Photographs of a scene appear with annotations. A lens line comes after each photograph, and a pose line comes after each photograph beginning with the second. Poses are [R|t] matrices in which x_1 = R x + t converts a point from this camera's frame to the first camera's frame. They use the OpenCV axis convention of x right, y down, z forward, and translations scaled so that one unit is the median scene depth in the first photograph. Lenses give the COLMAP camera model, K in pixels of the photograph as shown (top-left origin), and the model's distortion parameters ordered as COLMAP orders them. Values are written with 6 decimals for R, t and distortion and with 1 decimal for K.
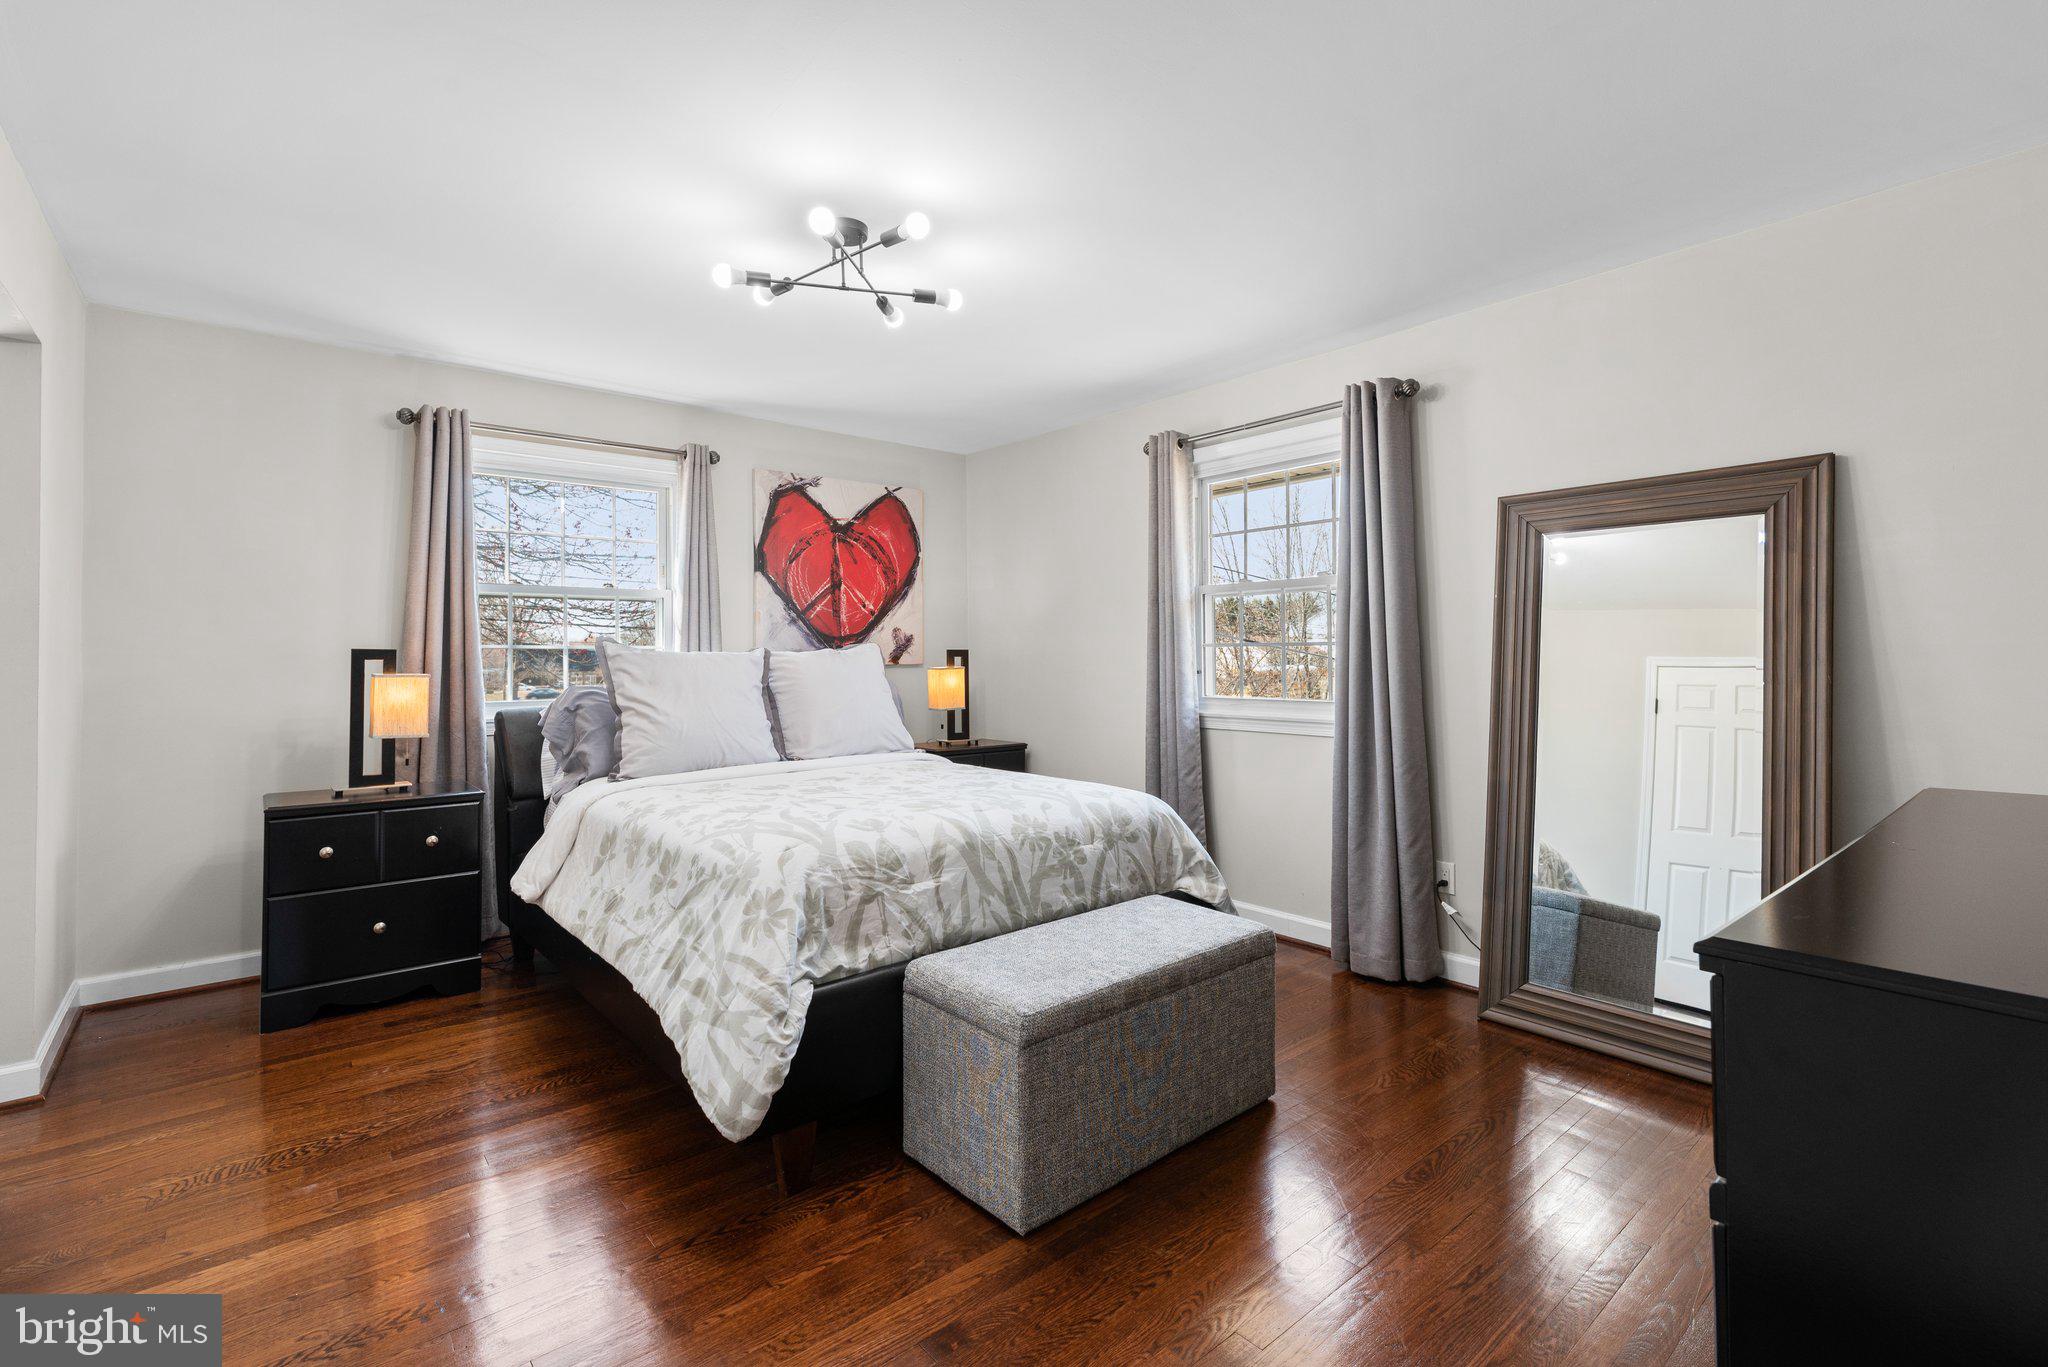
lens RADIAL K [[915.2, 0, 1045.4], [0, 915.2, 667.4], [0, 0, 1]] dist [-0.005156, 0.002437]
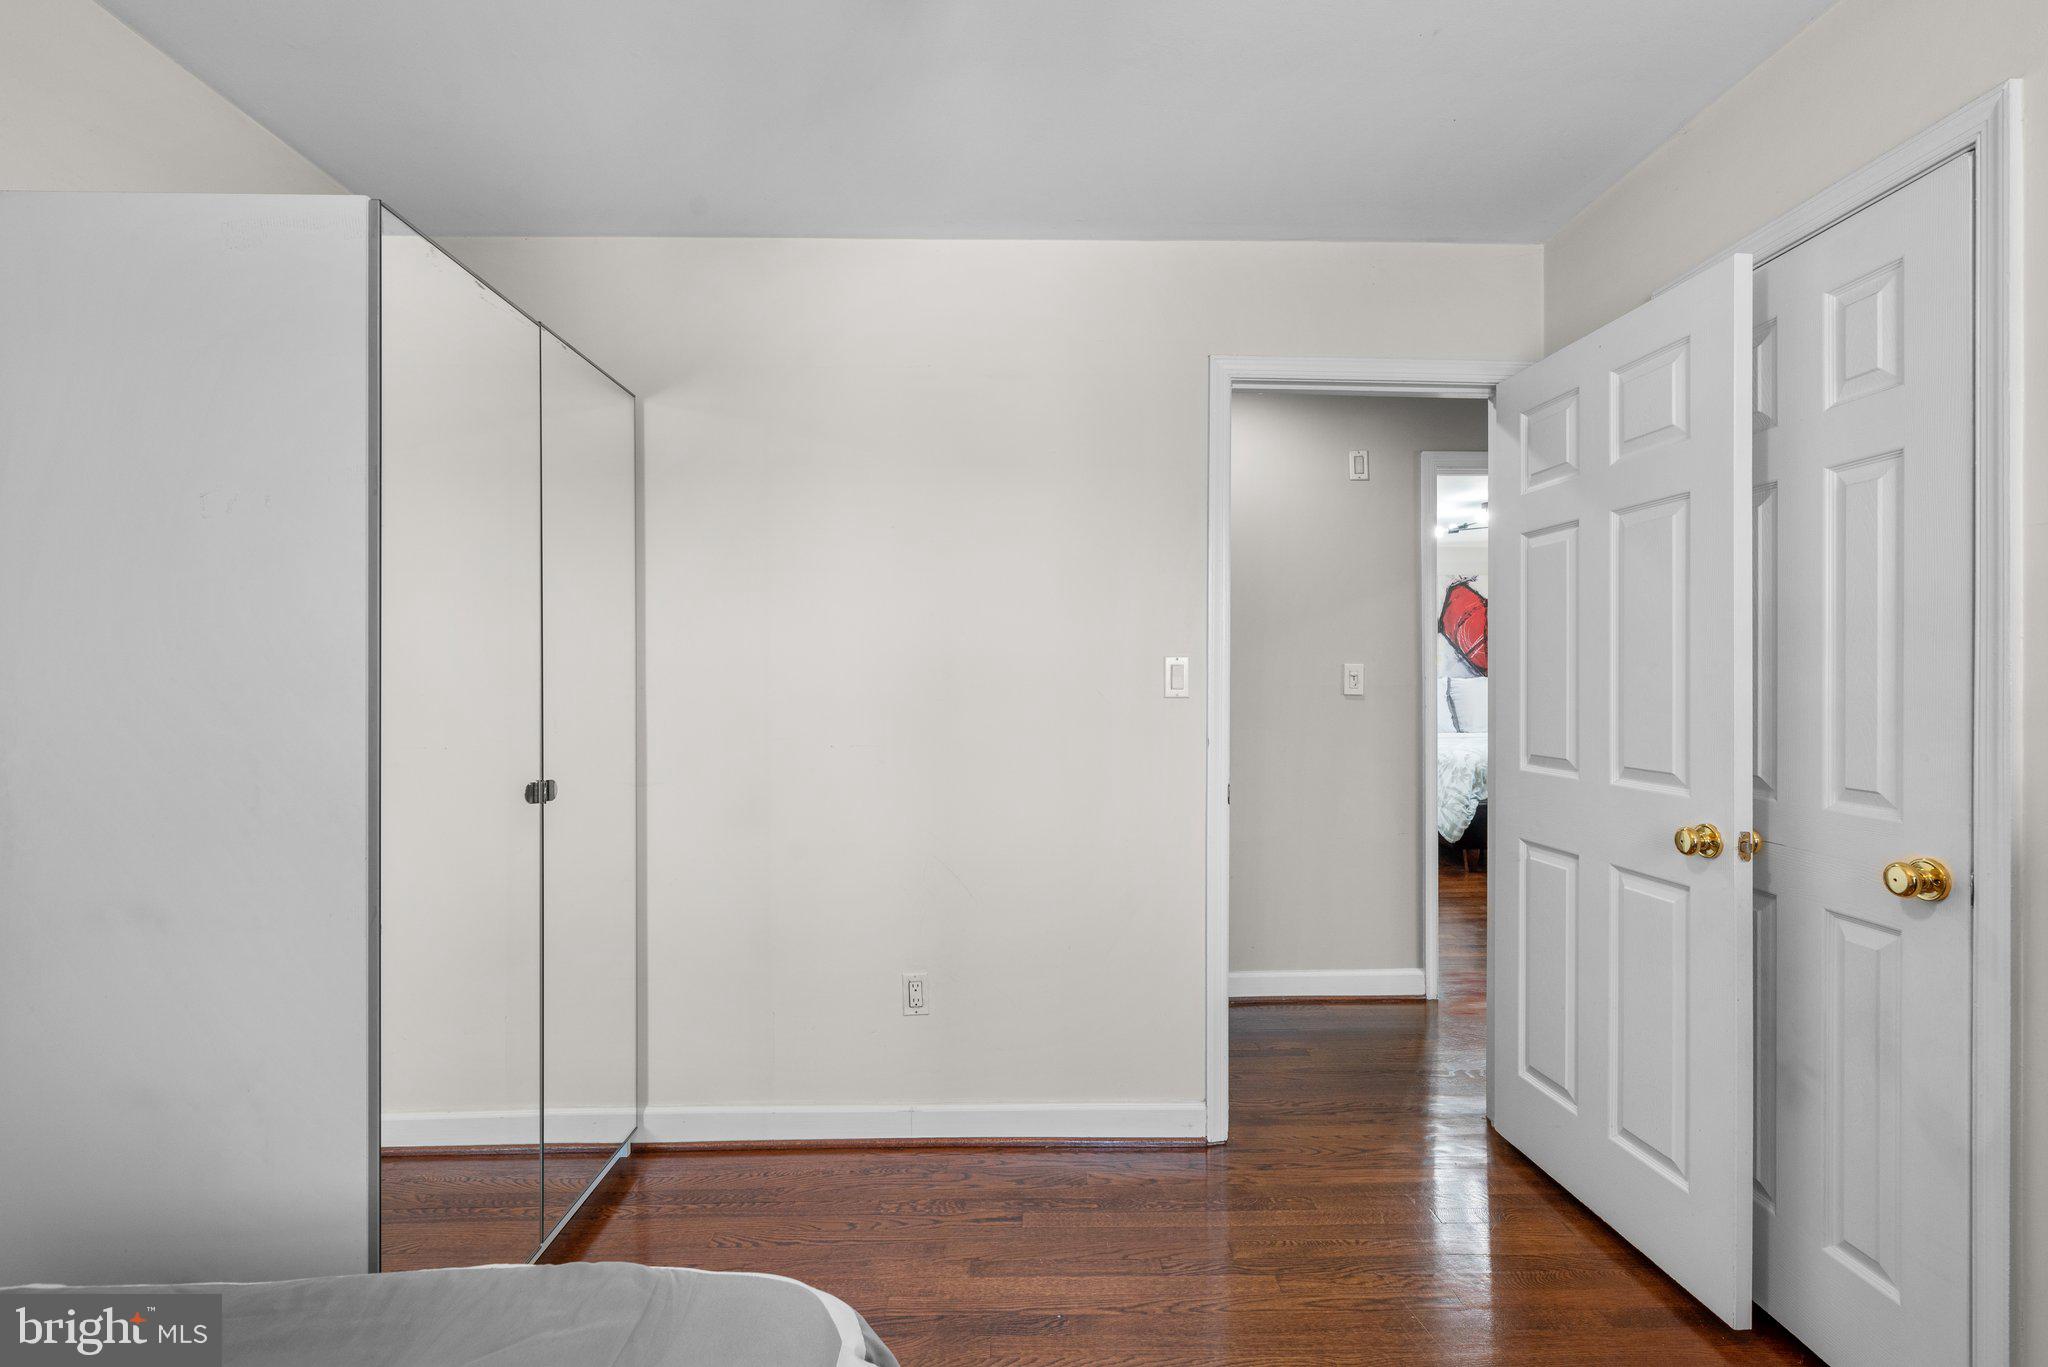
lens RADIAL K [[915.2, 0, 1029.9], [0, 915.2, 675.4], [0, 0, 1]] dist [-0.005156, 0.002437]
pose [[0.773071, -0.000768, -0.634319, 0.282121], [-0.005397, 0.999955, -0.007788, -0.003920], [0.634296, 0.009444, 0.773032, -1.250864]]
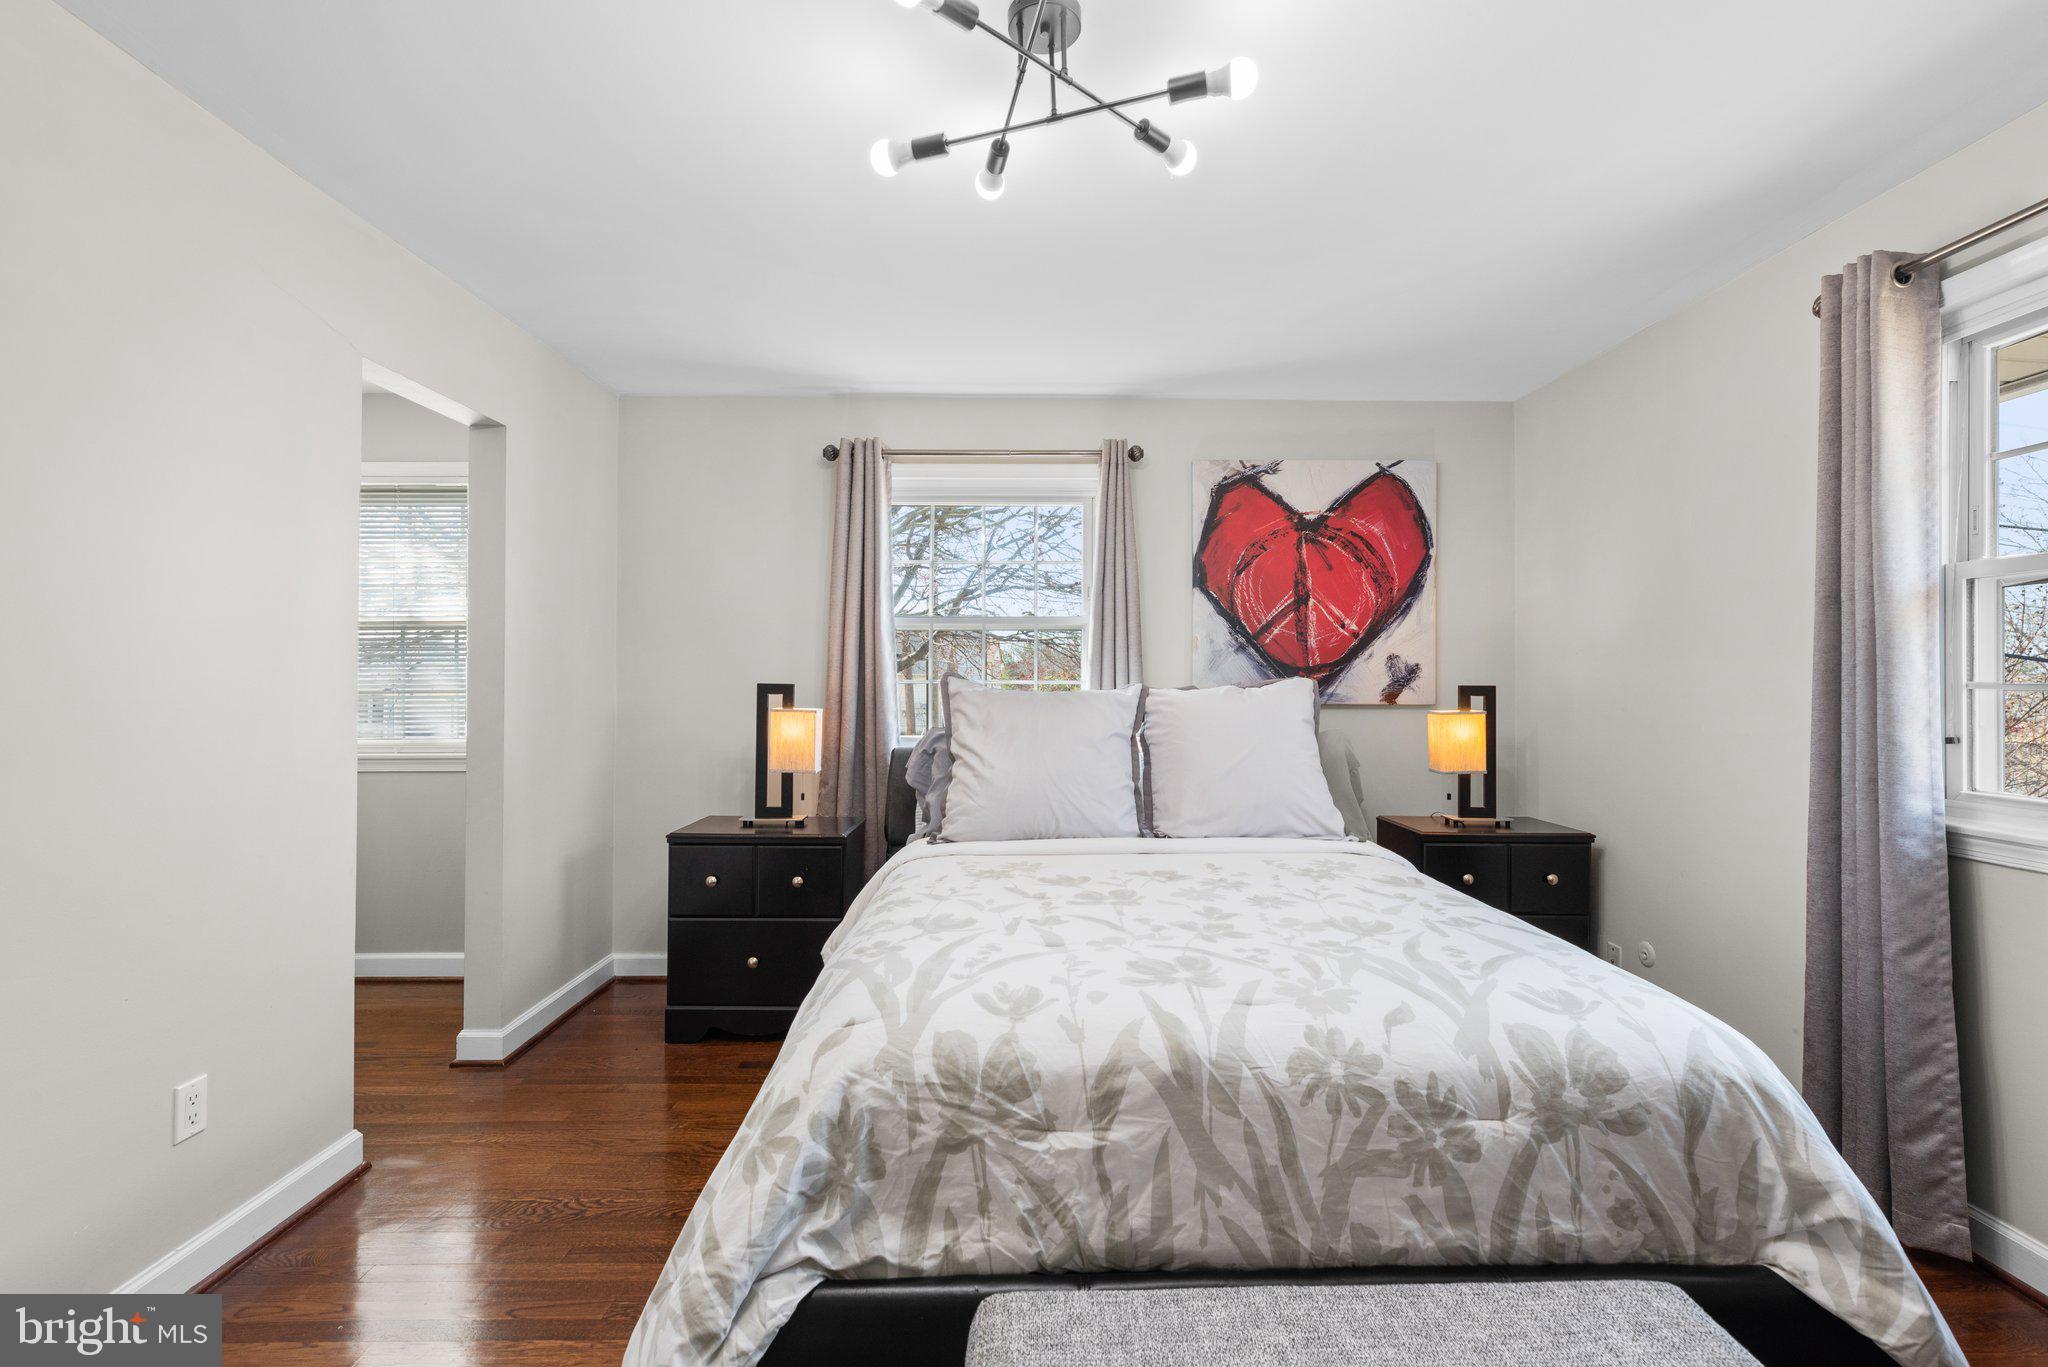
lens RADIAL K [[915.2, 0, 1027.0], [0, 915.2, 690.6], [0, 0, 1]] dist [-0.005156, 0.002437]
pose [[0.761930, 0.013578, -0.647517, 0.136559], [-0.014546, 0.999887, 0.003850, -0.020399], [0.647496, 0.006485, 0.762041, 0.401325]]
